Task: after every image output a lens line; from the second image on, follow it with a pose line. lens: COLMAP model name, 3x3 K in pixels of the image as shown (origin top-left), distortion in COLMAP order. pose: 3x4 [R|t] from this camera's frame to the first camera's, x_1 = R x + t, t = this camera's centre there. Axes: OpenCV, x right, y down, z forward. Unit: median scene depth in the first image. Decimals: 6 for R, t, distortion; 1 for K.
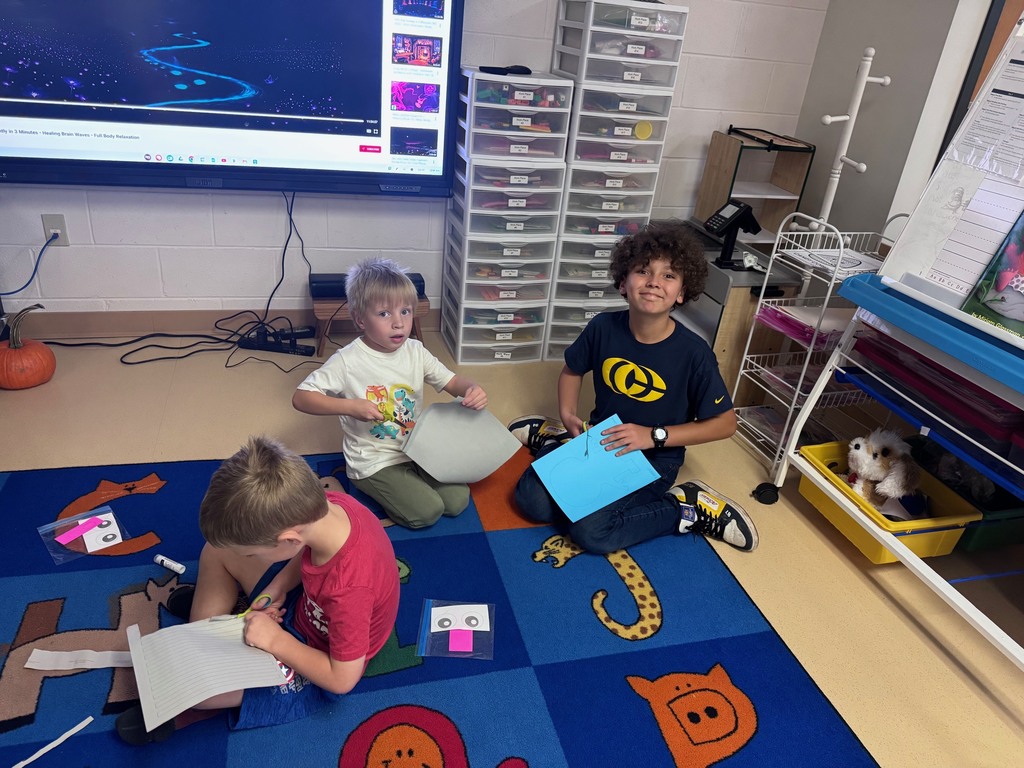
lens RADIAL K [[723.3, 0, 514.1], [0, 723.3, 388.2], [0, 0, 1]] dist [0.005502, -0.010572]
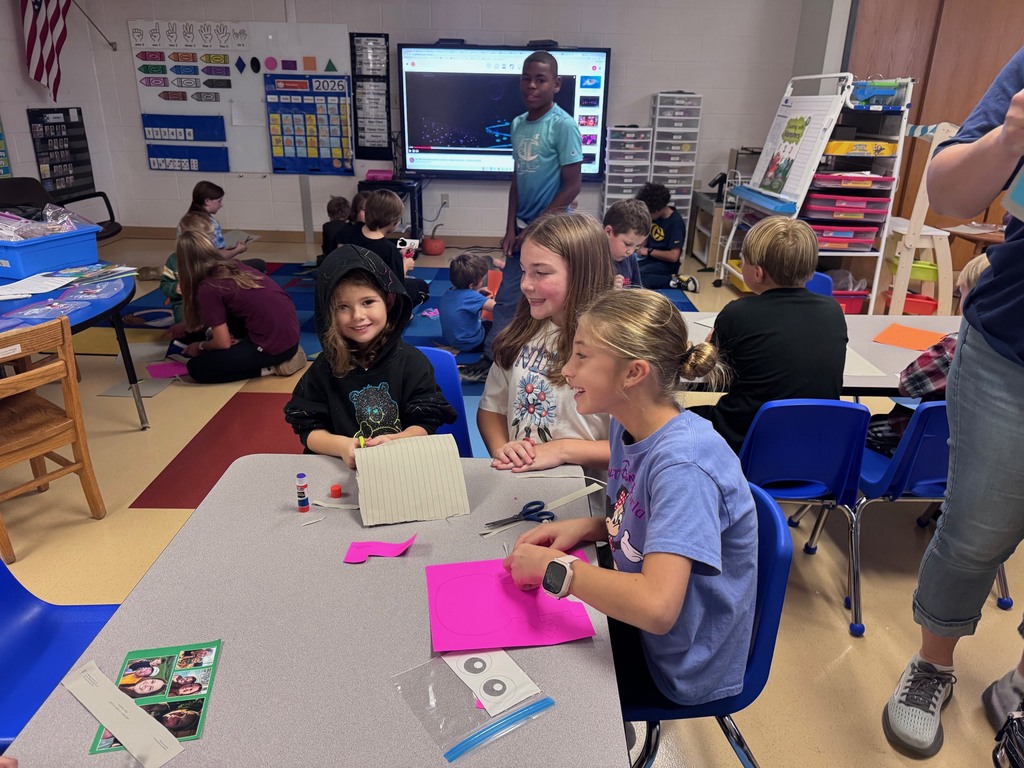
lens RADIAL K [[723.3, 0, 489.6], [0, 723.3, 372.9], [0, 0, 1]] dist [0.005502, -0.010572]
pose [[0.943825, 0.035668, -0.328516, 0.378075], [-0.079394, 0.989514, -0.120662, 0.685033], [0.320768, 0.139966, 0.936759, -1.257994]]
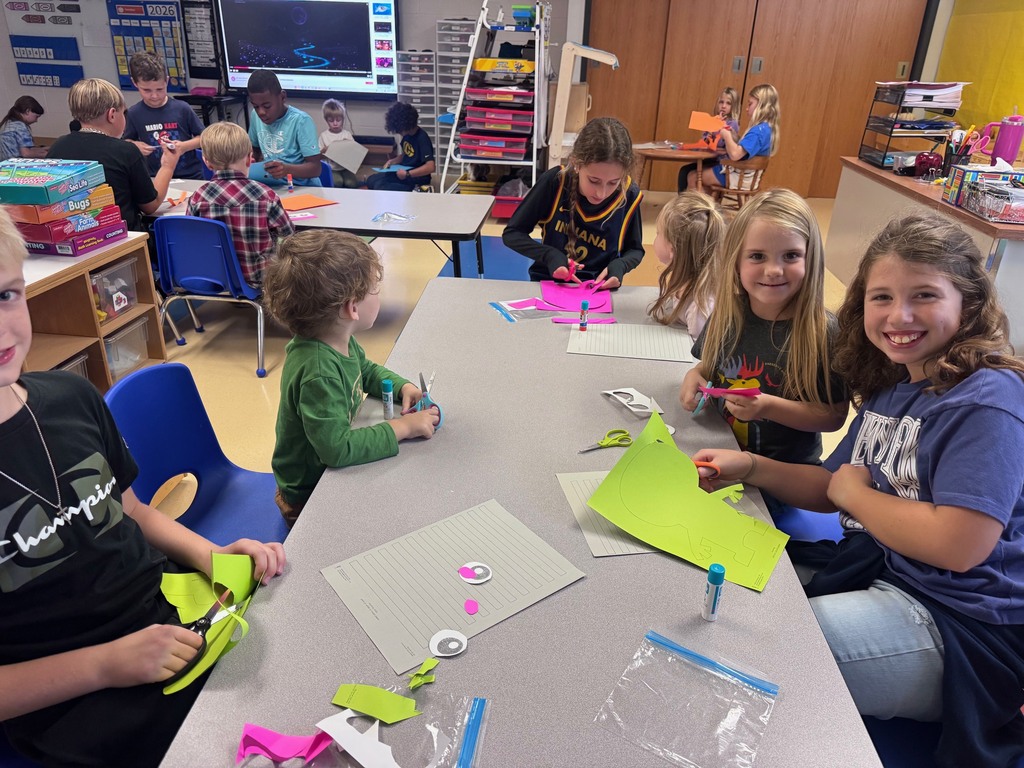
lens RADIAL K [[723.3, 0, 509.0], [0, 723.3, 332.8], [0, 0, 1]] dist [0.005502, -0.010572]
pose [[0.912421, 0.084100, -0.400518, 1.413652], [-0.130340, 0.987413, -0.089591, 0.746638], [0.387942, 0.133948, 0.911899, -1.097784]]
